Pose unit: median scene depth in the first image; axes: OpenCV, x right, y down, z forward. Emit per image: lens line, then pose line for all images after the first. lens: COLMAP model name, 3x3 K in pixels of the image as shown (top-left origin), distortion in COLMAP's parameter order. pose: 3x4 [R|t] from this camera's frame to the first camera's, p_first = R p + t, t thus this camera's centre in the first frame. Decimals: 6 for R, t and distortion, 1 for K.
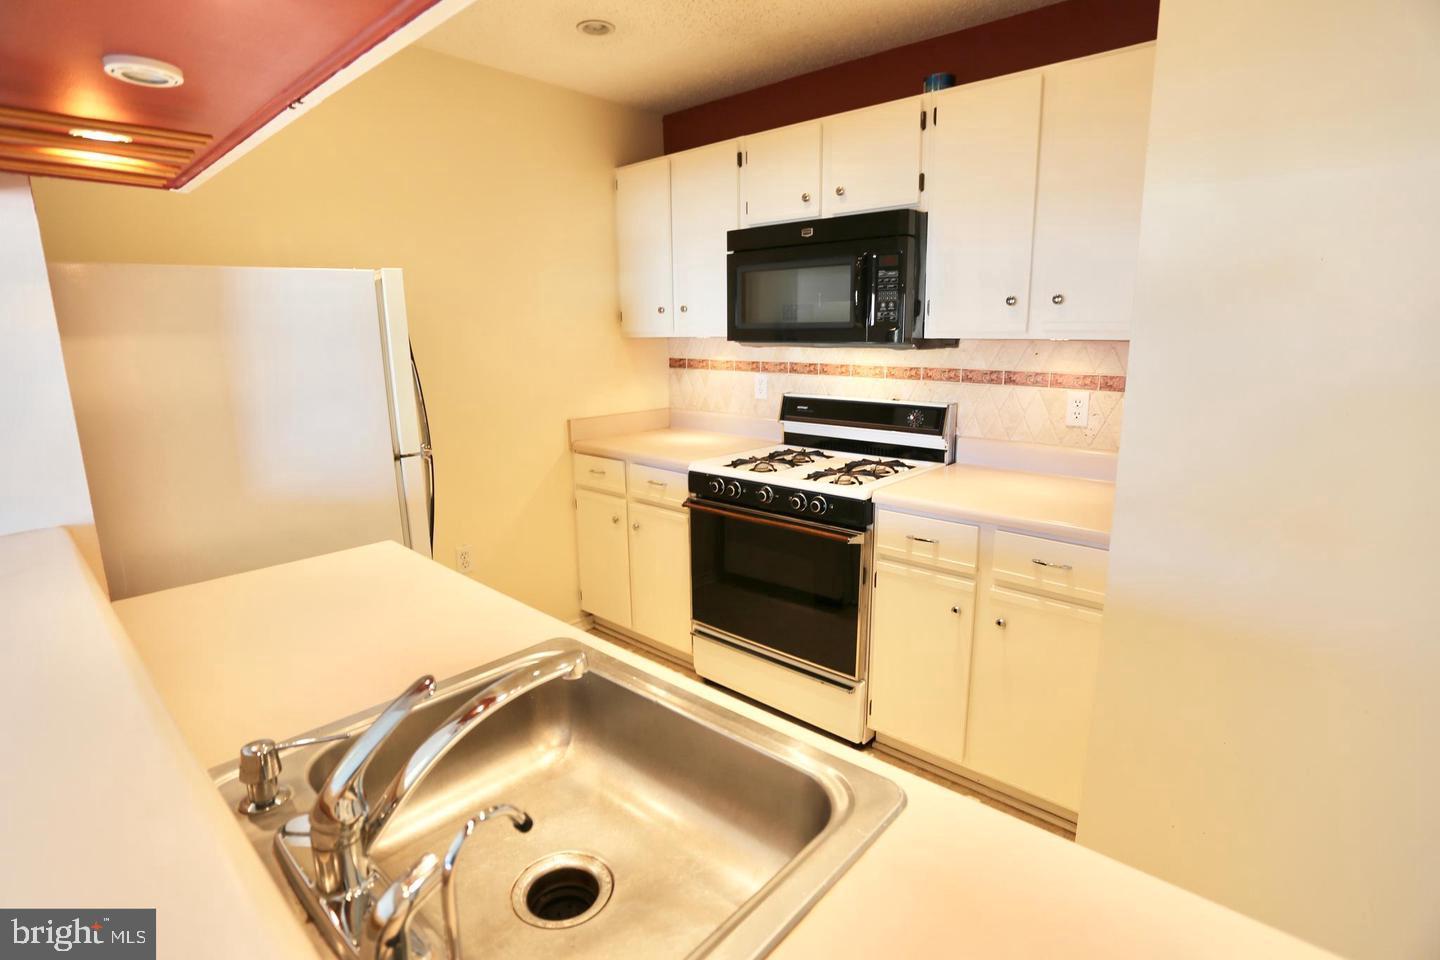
lens RADIAL K [[703.2, 0, 718.3], [0, 703.2, 471.6], [0, 0, 1]] dist [-0.070572, 0.027947]
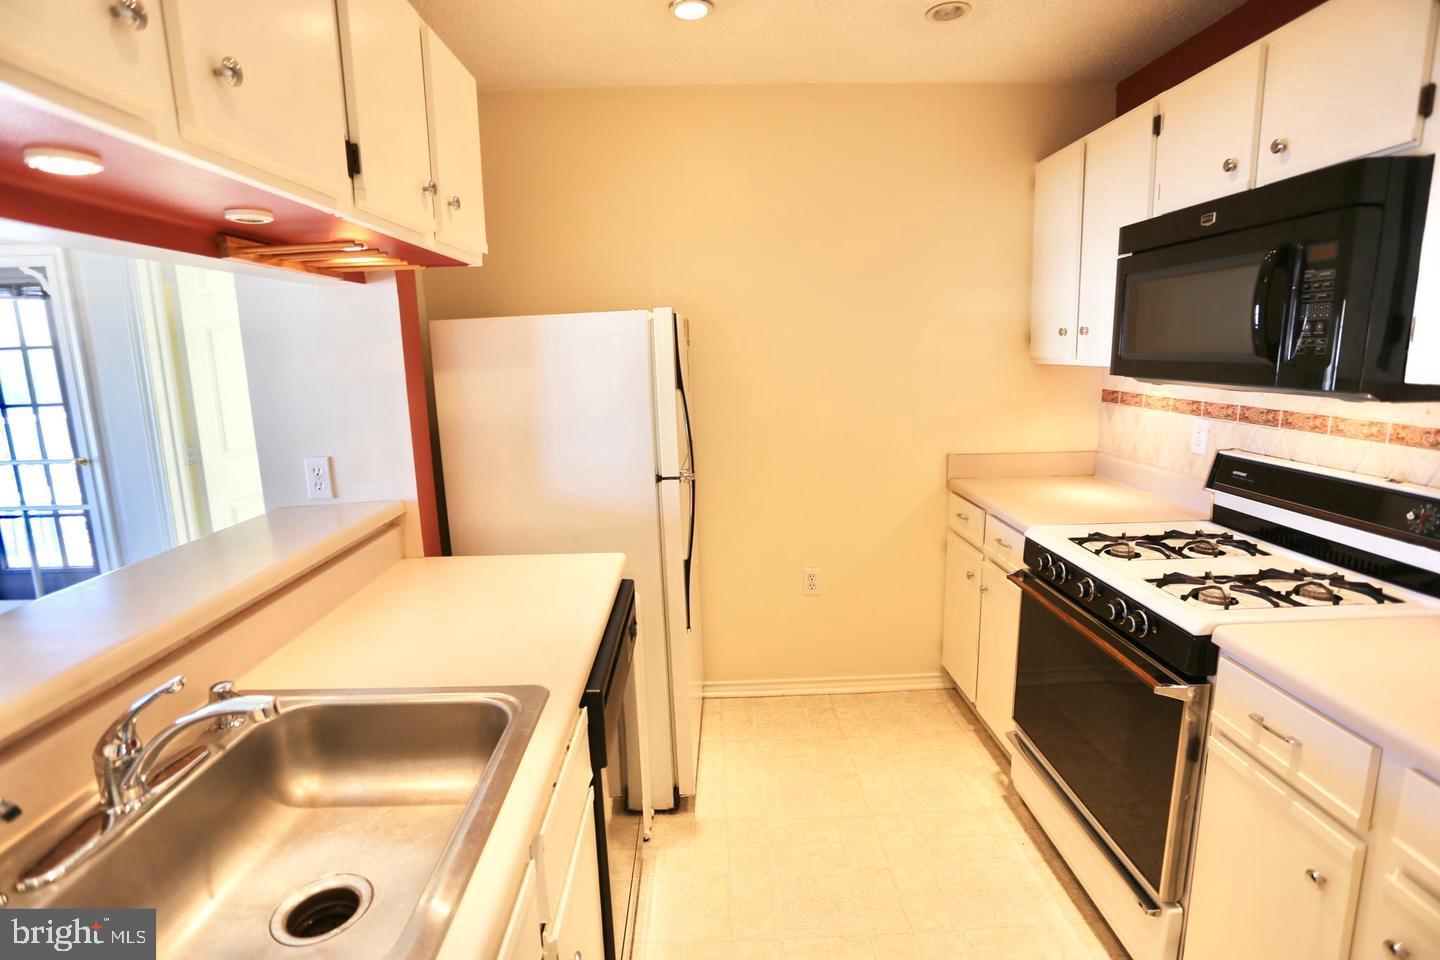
lens RADIAL K [[703.2, 0, 718.3], [0, 703.2, 471.6], [0, 0, 1]] dist [-0.070572, 0.027947]
pose [[0.685054, 0.121564, -0.718278, 0.273746], [-0.129273, 0.990616, 0.044361, -0.063636], [0.716930, 0.062464, 0.694341, 0.201512]]
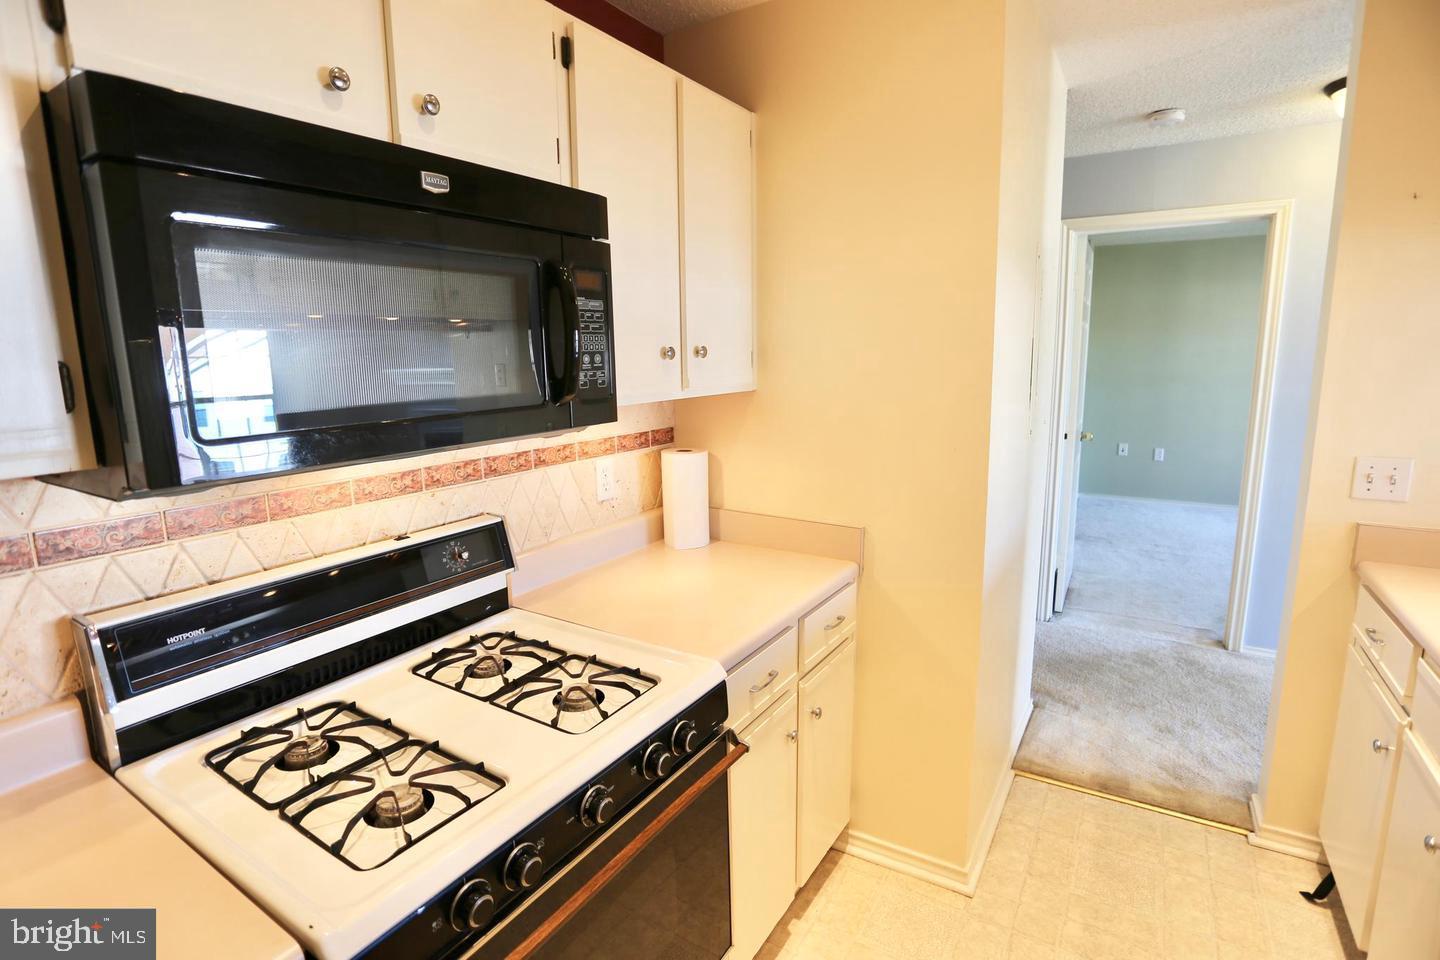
lens RADIAL K [[703.6, 0, 717.4], [0, 703.6, 471.6], [0, 0, 1]] dist [-0.069448, 0.029207]
pose [[-0.173303, -0.154333, 0.972701, -0.288387], [0.217376, 0.957294, 0.190618, -0.200716], [-0.960580, 0.244476, -0.132353, 0.844962]]
